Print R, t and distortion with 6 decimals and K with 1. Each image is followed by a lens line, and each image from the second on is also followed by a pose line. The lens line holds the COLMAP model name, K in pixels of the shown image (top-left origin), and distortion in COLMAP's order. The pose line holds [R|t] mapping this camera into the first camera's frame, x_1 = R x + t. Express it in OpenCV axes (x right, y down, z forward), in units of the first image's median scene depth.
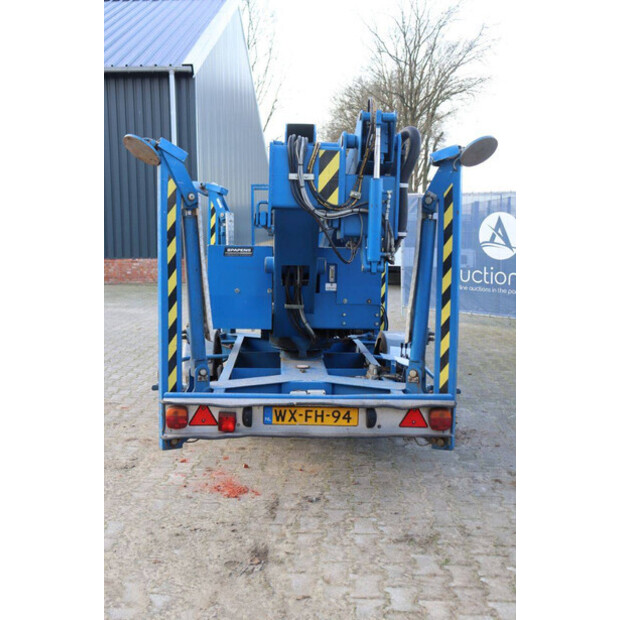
lens RADIAL K [[732.9, 0, 306.9], [0, 732.9, 313.8], [0, 0, 1]] dist [-0.001120, 0.000000]
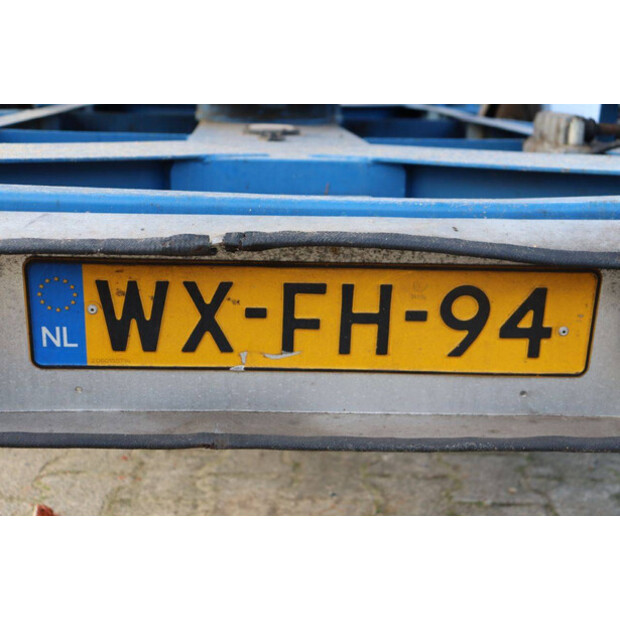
lens RADIAL K [[1029.1, 0, 314.9], [0, 1029.1, 310.2], [0, 0, 1]] dist [0.066269, 0.000000]
pose [[0.999460, 0.001081, 0.032828, -0.002519], [-0.005574, 0.990546, 0.137070, 0.104993], [-0.032369, -0.137179, 0.990017, 0.765687]]
